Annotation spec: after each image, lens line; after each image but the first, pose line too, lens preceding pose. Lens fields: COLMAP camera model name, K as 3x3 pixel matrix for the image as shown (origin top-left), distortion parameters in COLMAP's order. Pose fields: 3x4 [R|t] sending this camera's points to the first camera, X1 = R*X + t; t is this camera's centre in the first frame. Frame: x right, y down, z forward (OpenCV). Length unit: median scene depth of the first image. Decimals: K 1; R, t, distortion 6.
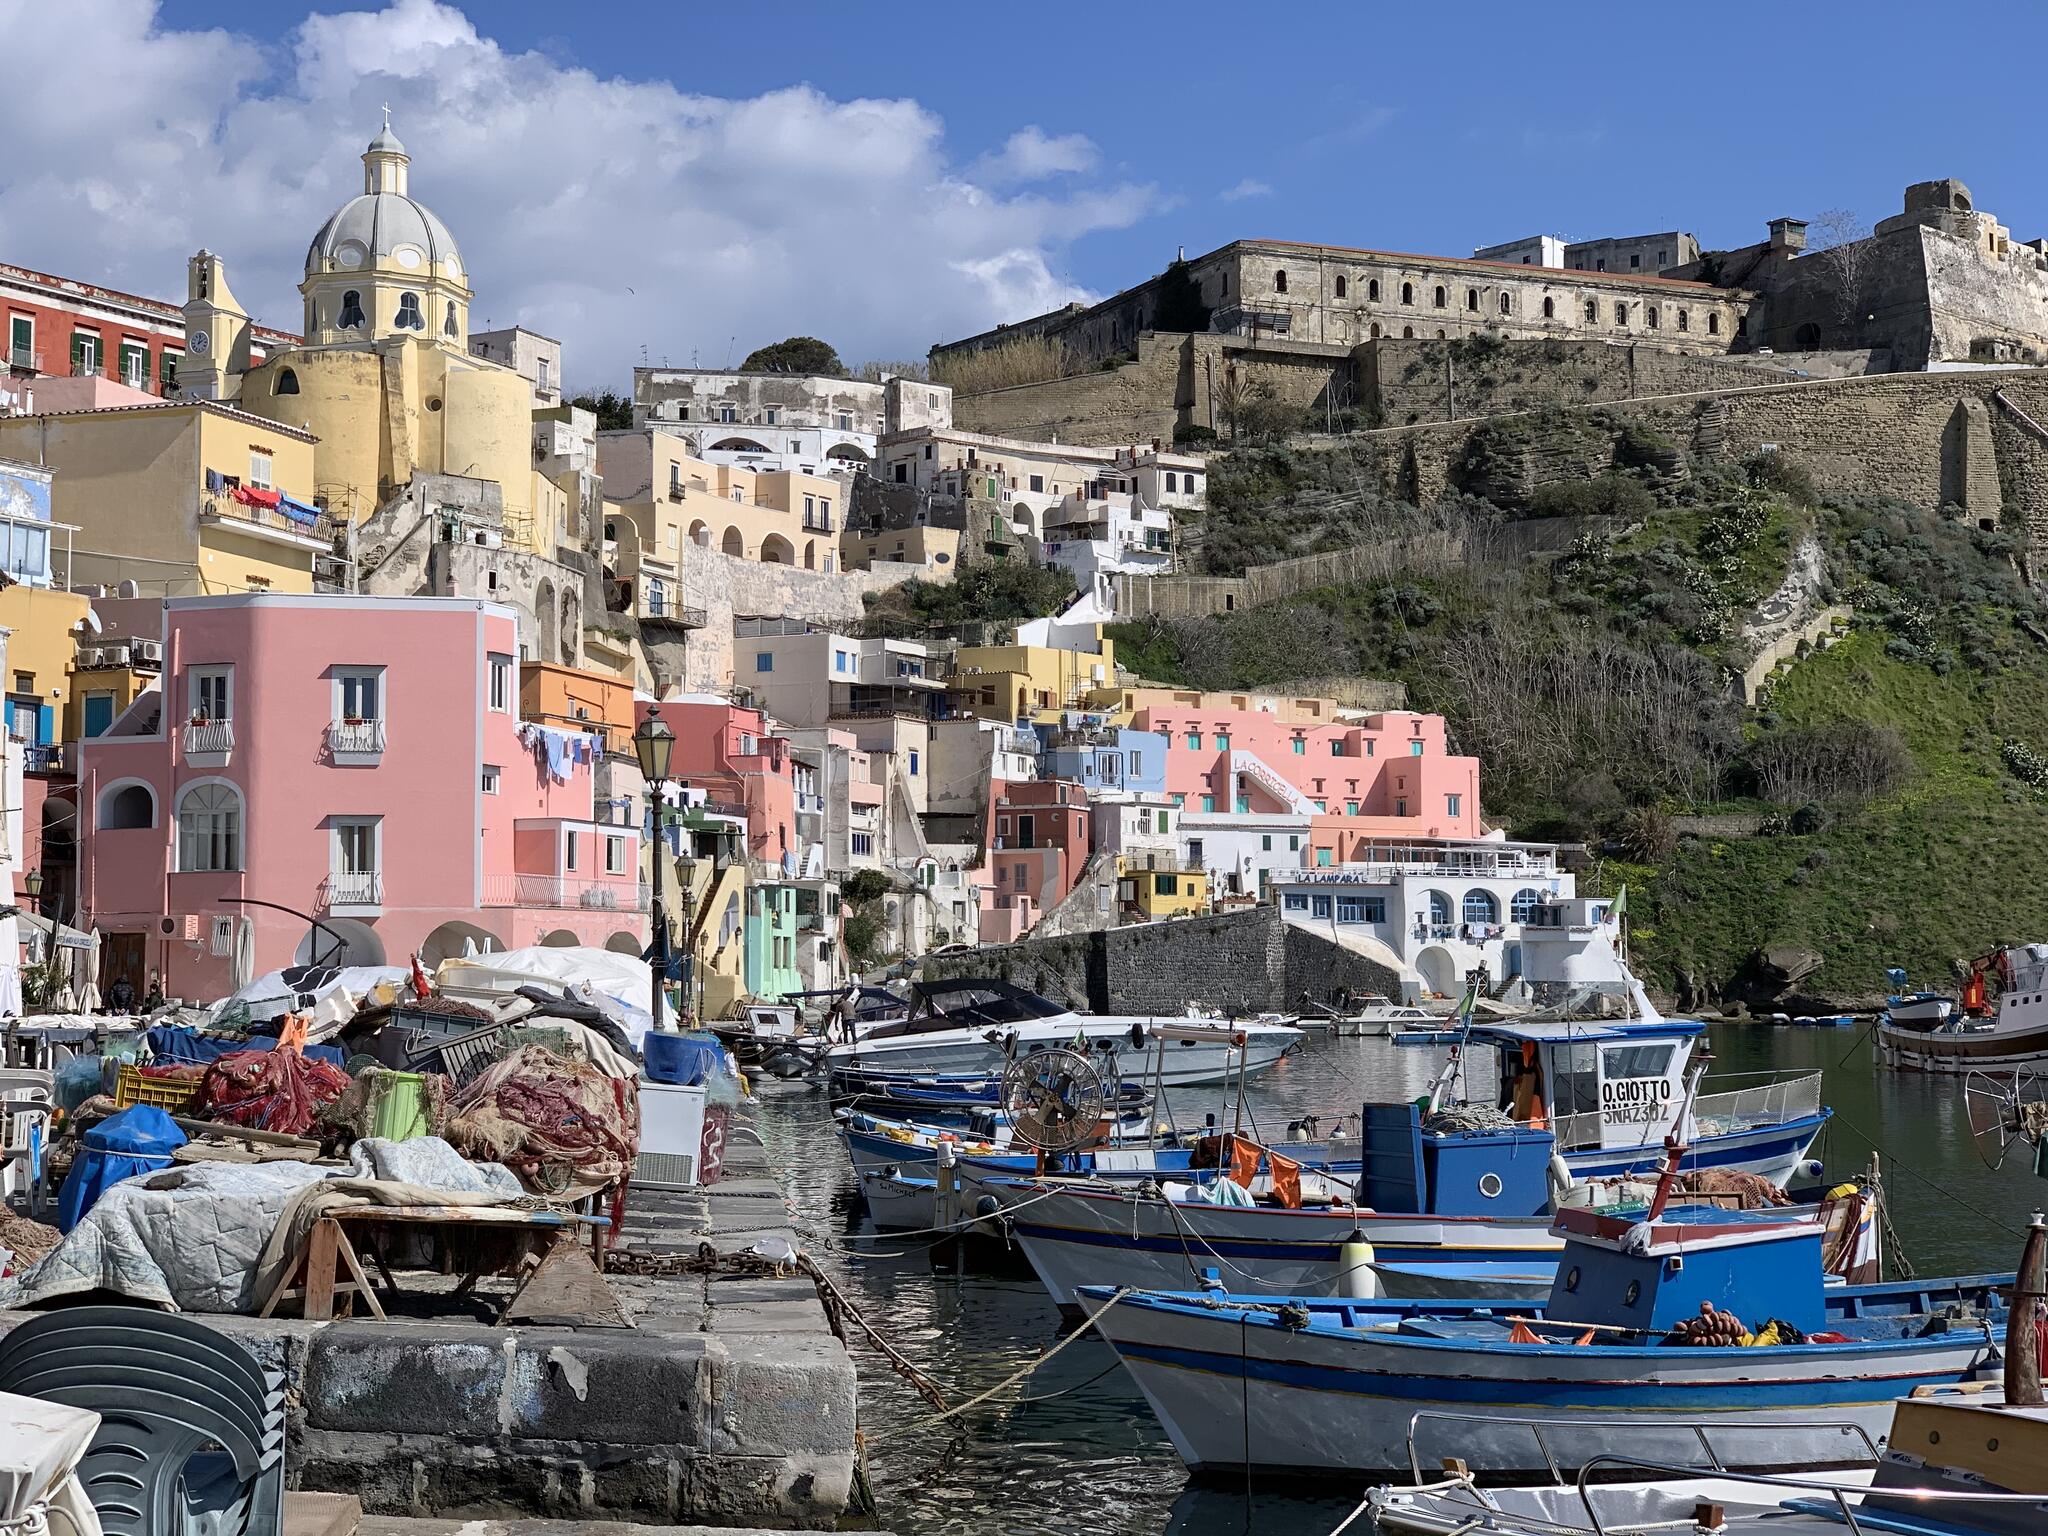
lens RADIAL K [[2978.2, 0, 977.4], [0, 2978.2, 775.7], [0, 0, 1]] dist [0.005956, 0.208729]
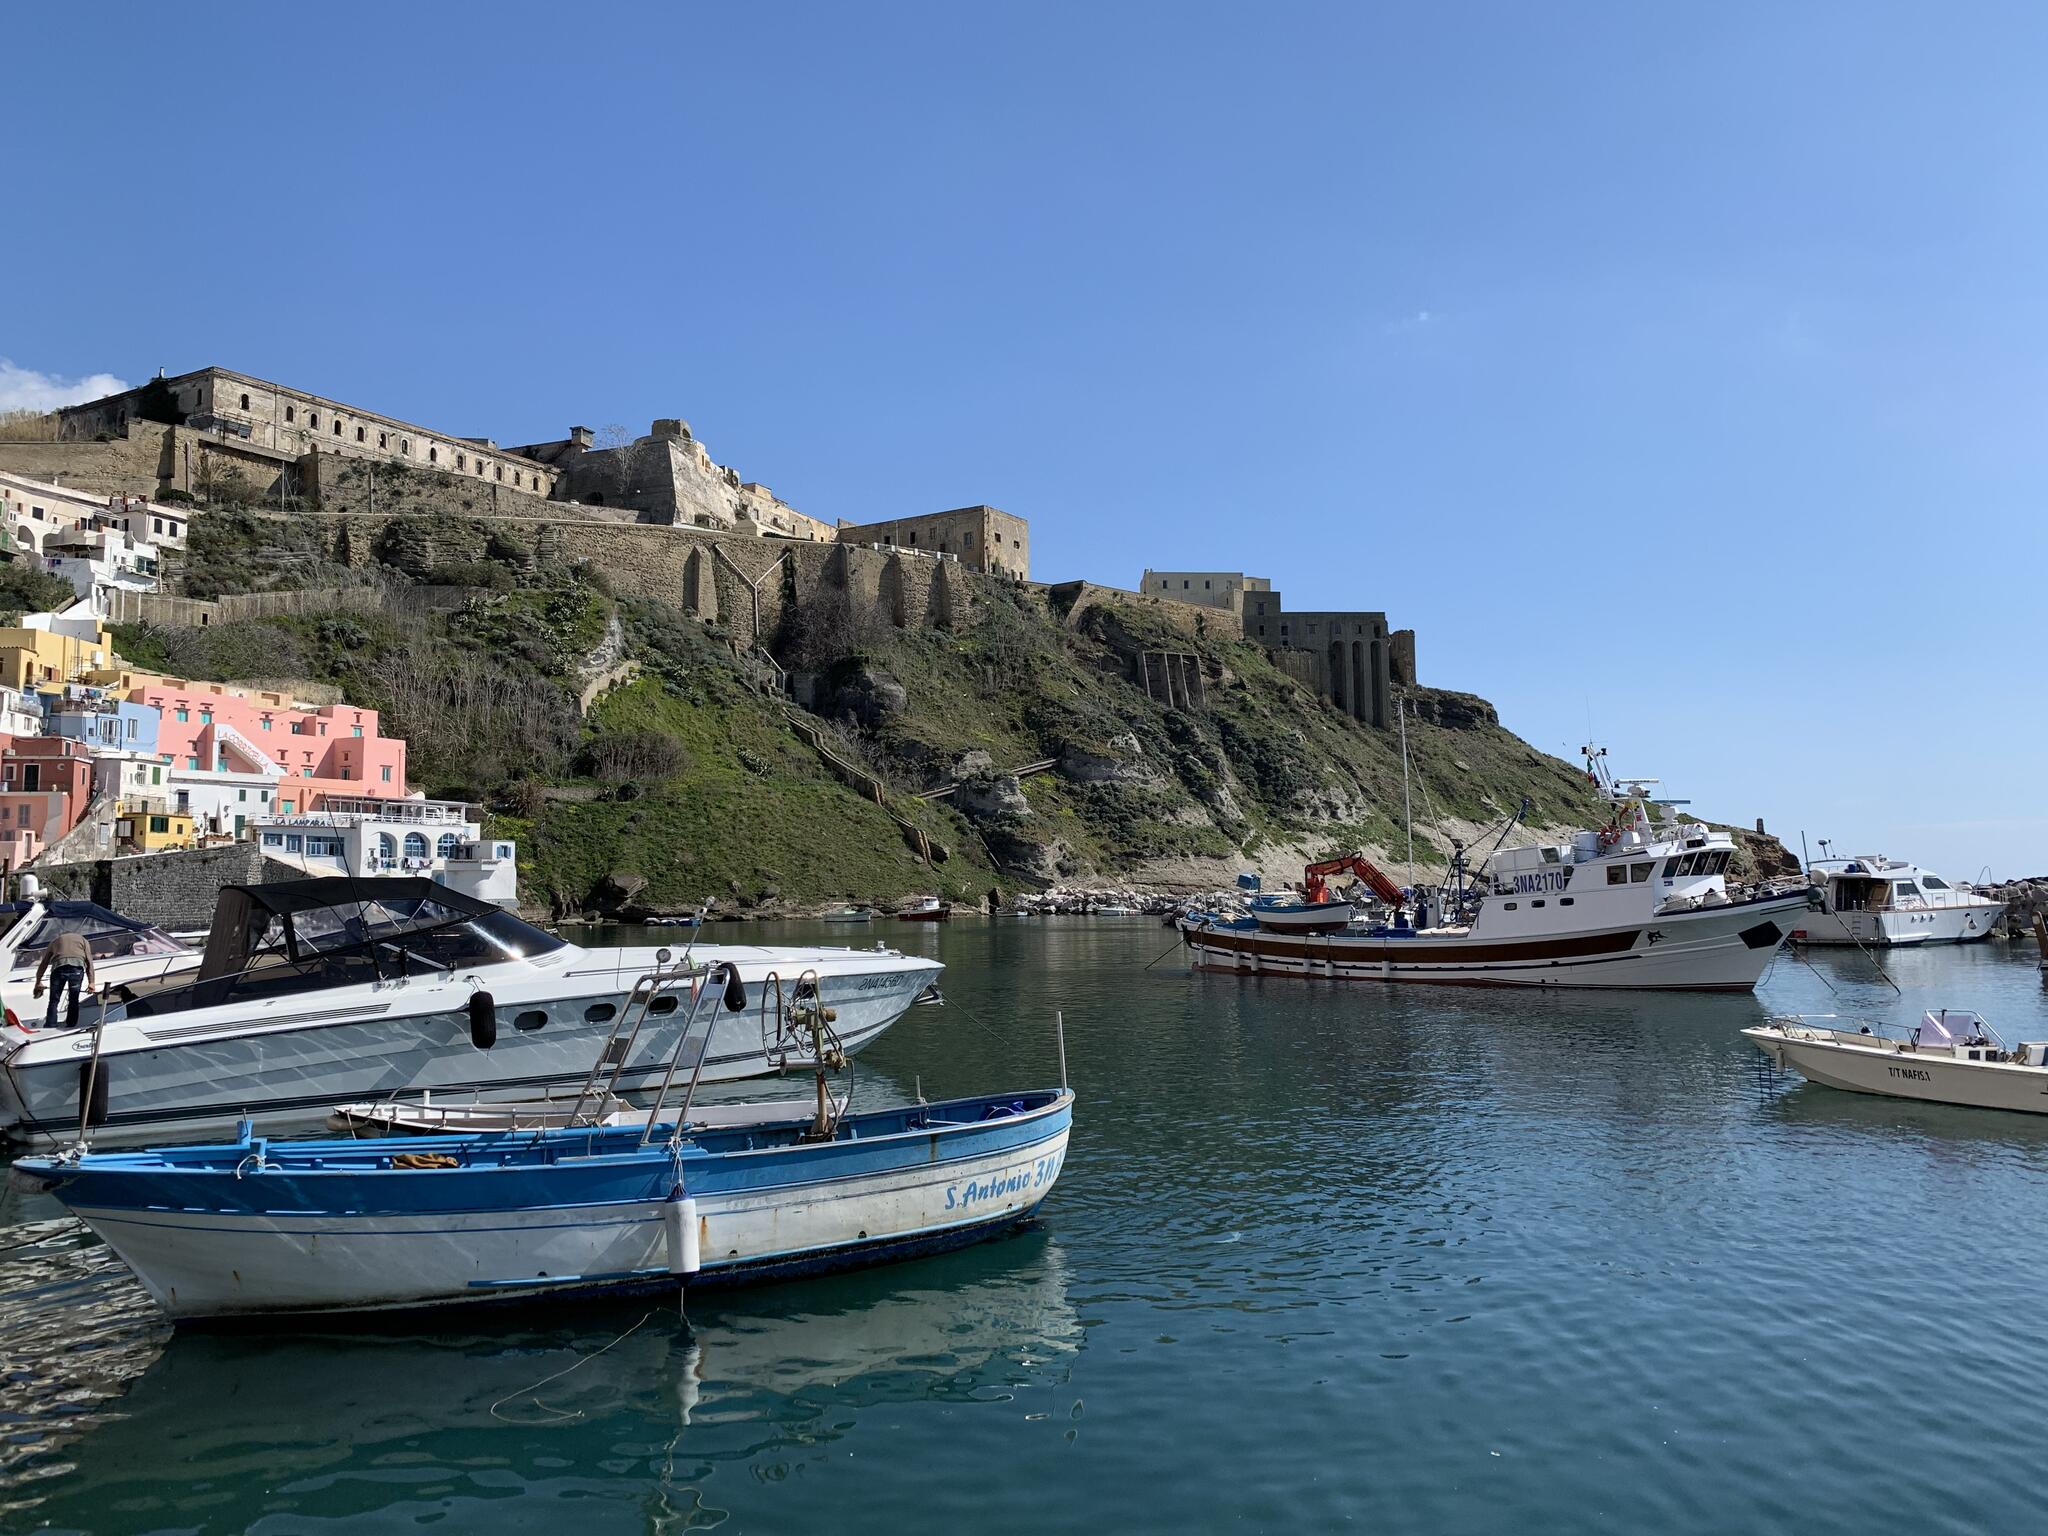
lens RADIAL K [[1529.7, 0, 1076.2], [0, 1529.7, 771.5], [0, 0, 1]] dist [-0.033611, 0.004870]
pose [[0.790646, 0.039075, 0.611026, -0.019150], [-0.029967, 0.999235, -0.025124, 0.016233], [-0.611540, 0.001553, 0.791212, 0.223092]]
